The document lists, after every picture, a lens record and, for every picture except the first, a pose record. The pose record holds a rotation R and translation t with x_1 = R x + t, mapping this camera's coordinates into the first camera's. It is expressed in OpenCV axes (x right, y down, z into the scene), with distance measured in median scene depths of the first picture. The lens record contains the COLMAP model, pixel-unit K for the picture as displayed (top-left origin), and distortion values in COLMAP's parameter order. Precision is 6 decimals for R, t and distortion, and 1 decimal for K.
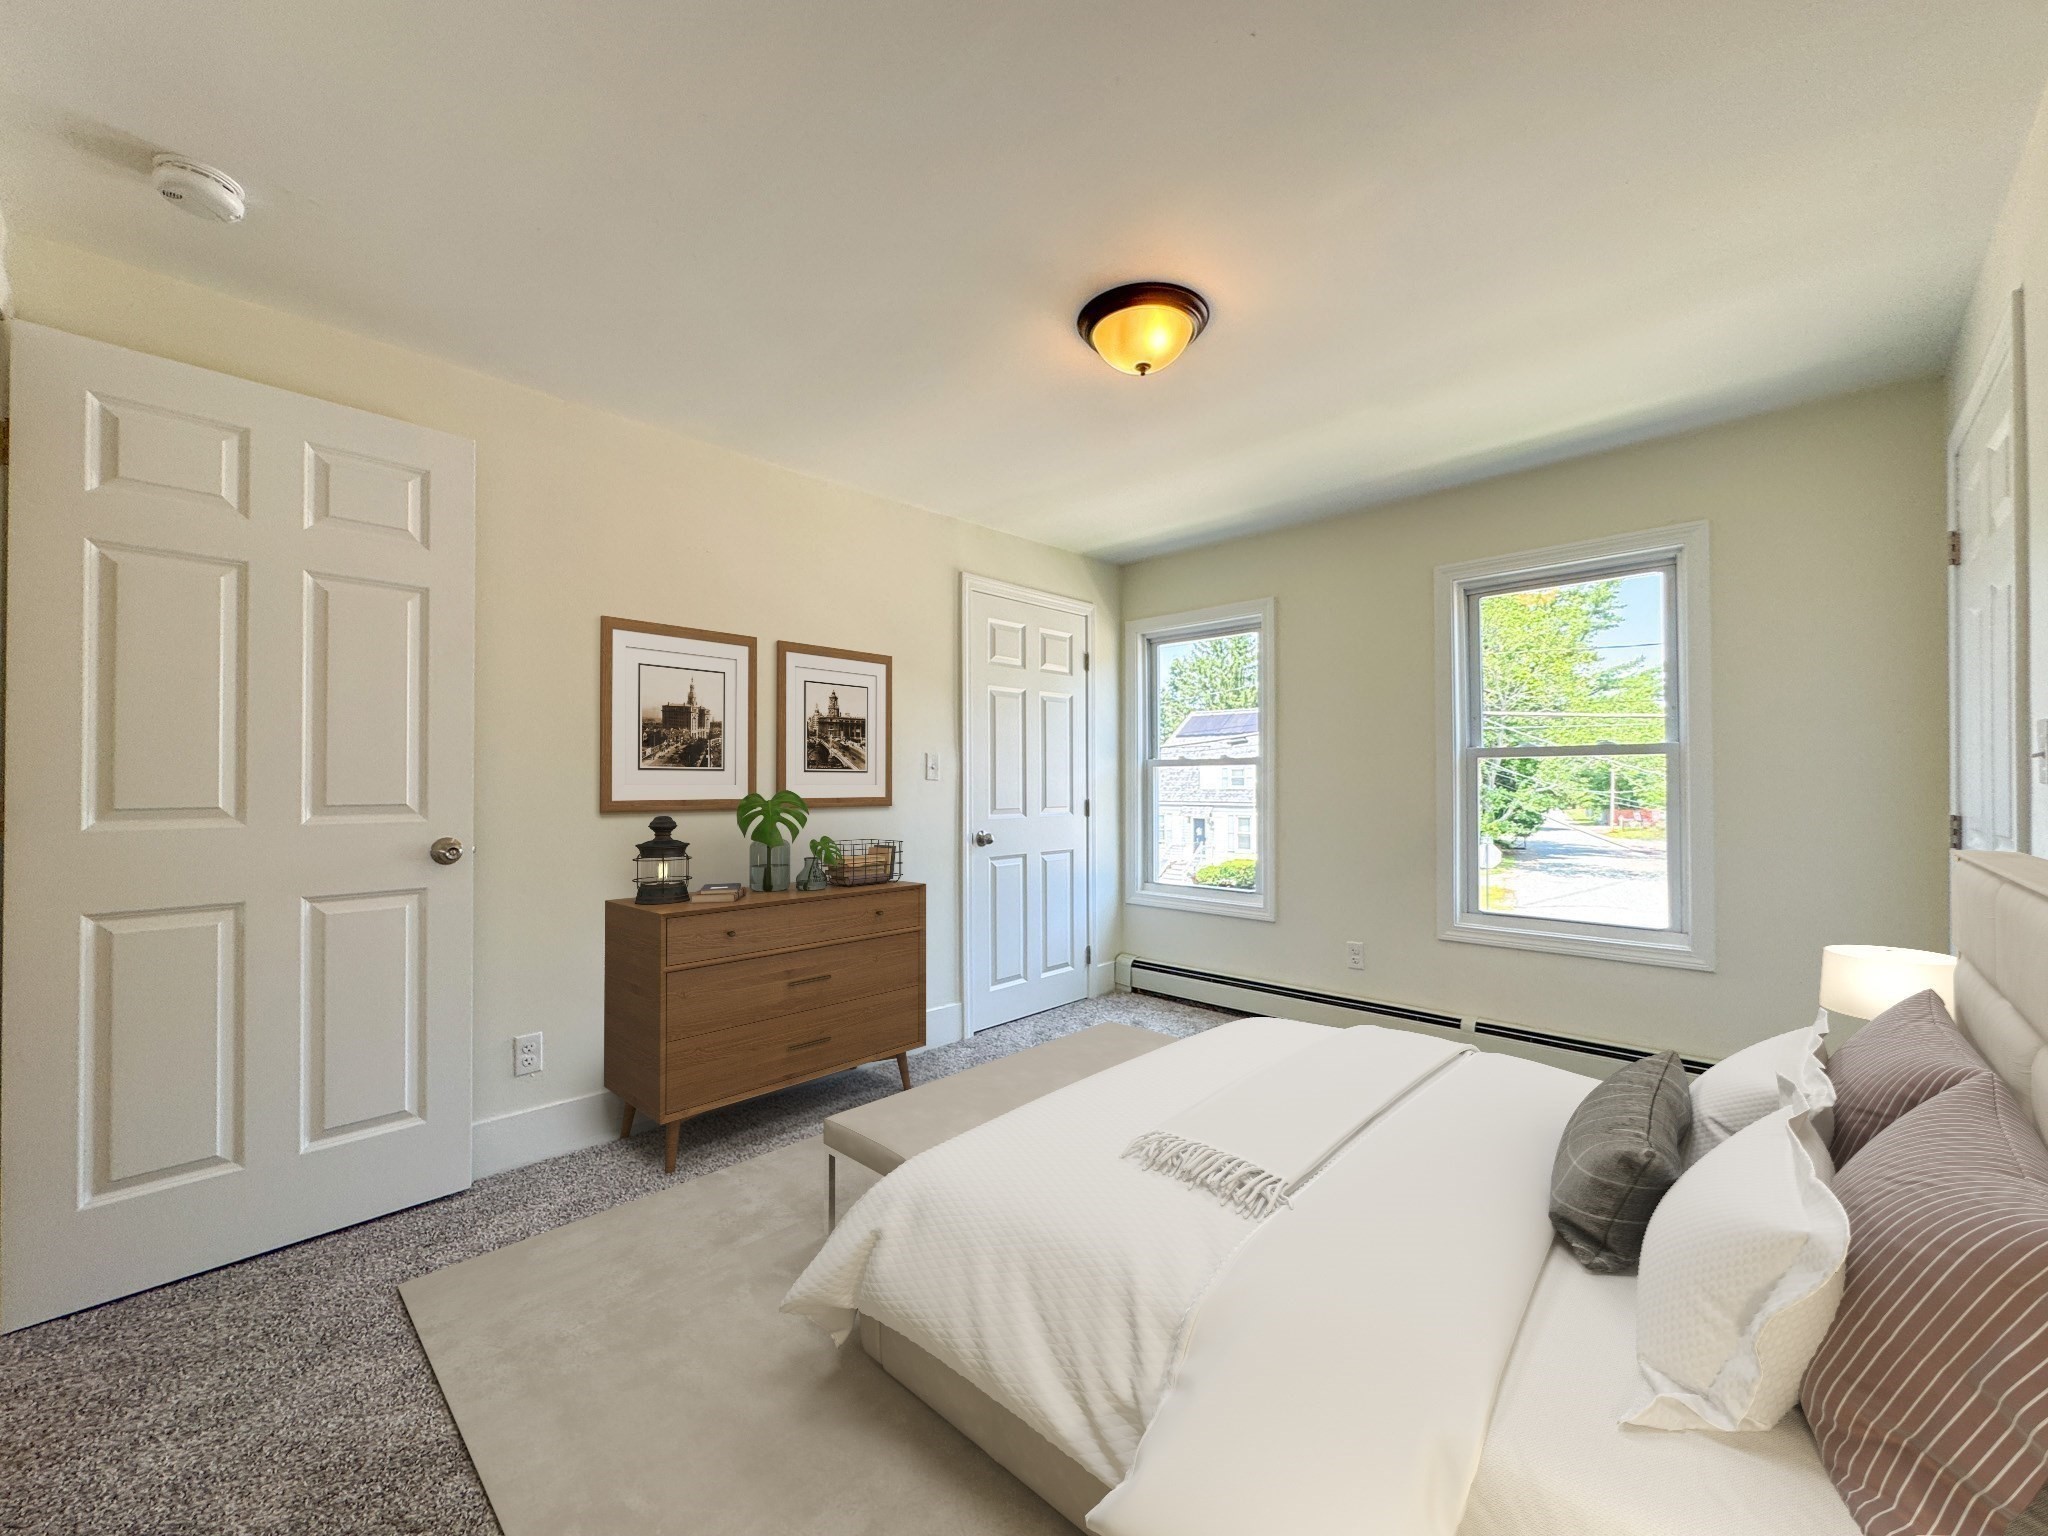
lens RADIAL K [[837.5, 0, 1024.0], [0, 837.5, 768.0], [0, 0, 1]] dist [0.000551, 0.000053]
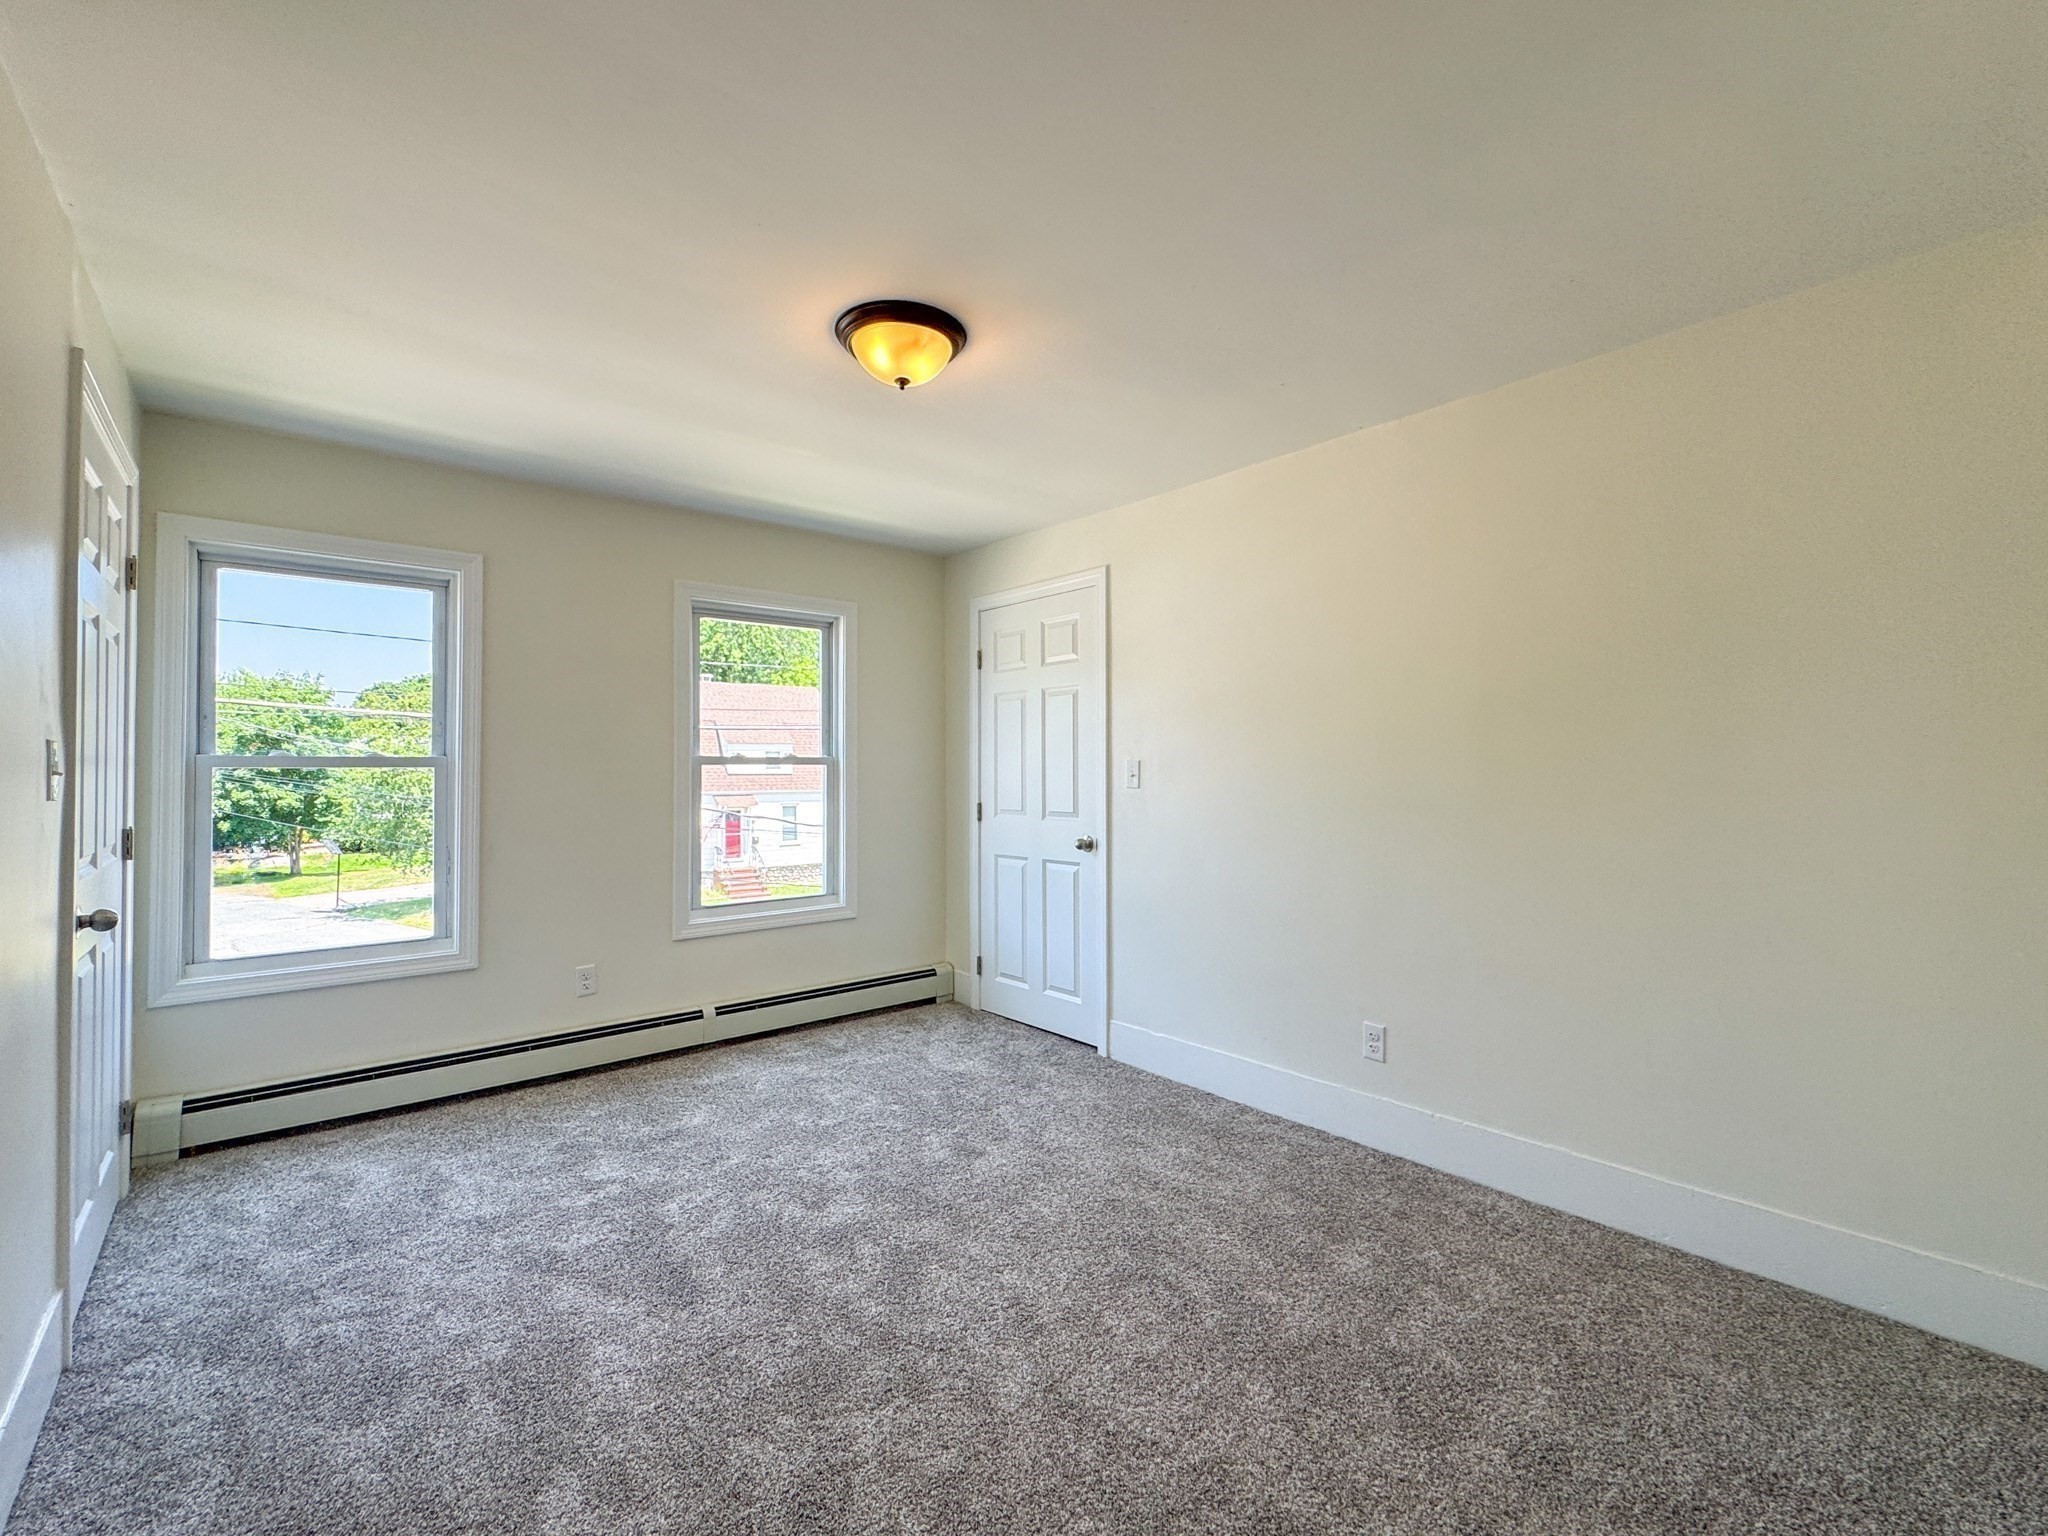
lens RADIAL K [[815.0, 0, 1024.0], [0, 815.0, 768.0], [0, 0, 1]] dist [-0.000760, -0.000216]
pose [[0.129059, 0.022104, 0.991391, -0.356539], [-0.002715, 0.999756, -0.021937, 0.010707], [-0.991633, 0.000139, 0.129087, 0.354948]]
